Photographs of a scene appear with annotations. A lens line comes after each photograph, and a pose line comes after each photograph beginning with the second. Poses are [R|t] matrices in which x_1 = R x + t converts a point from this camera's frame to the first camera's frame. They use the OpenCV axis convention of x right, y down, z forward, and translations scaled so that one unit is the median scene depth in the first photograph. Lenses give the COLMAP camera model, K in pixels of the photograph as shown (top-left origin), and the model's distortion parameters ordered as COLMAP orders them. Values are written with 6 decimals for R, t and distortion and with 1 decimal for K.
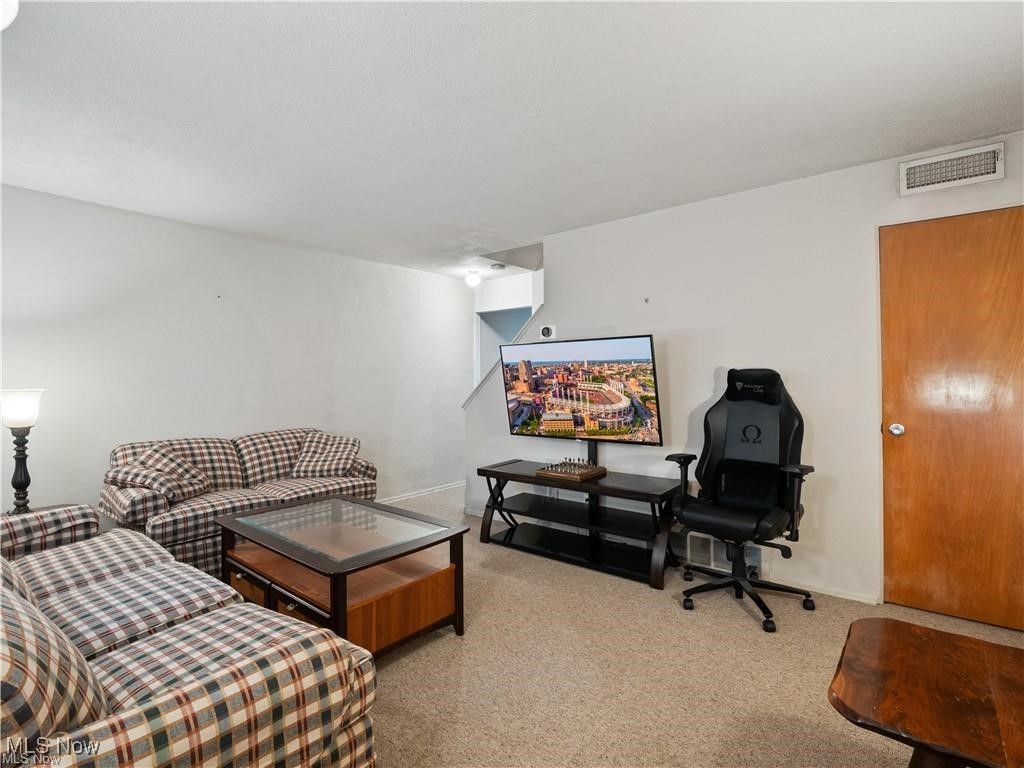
lens RADIAL K [[498.5, 0, 508.4], [0, 498.5, 376.9], [0, 0, 1]] dist [-0.002759, -0.000617]
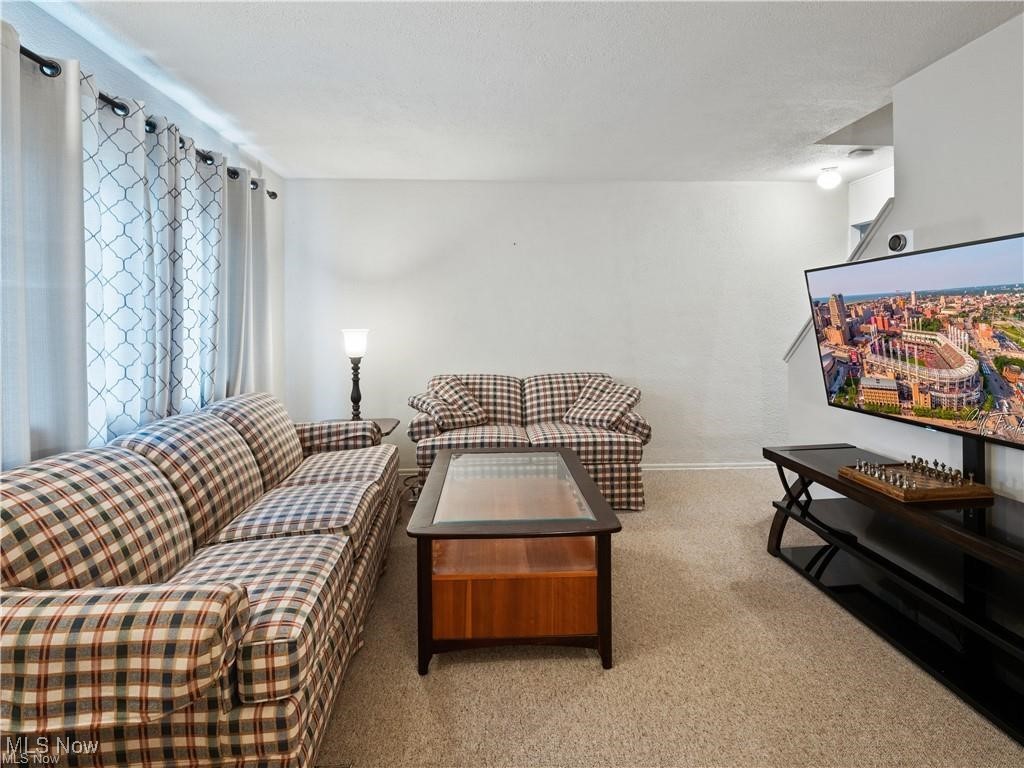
lens RADIAL K [[523.3, 0, 509.0], [0, 523.3, 330.3], [0, 0, 1]] dist [0.012503, -0.000406]
pose [[0.685860, 0.016695, -0.727542, 0.250965], [0.004202, 0.999629, 0.026900, -0.006572], [0.727721, -0.021507, 0.685536, 0.239209]]
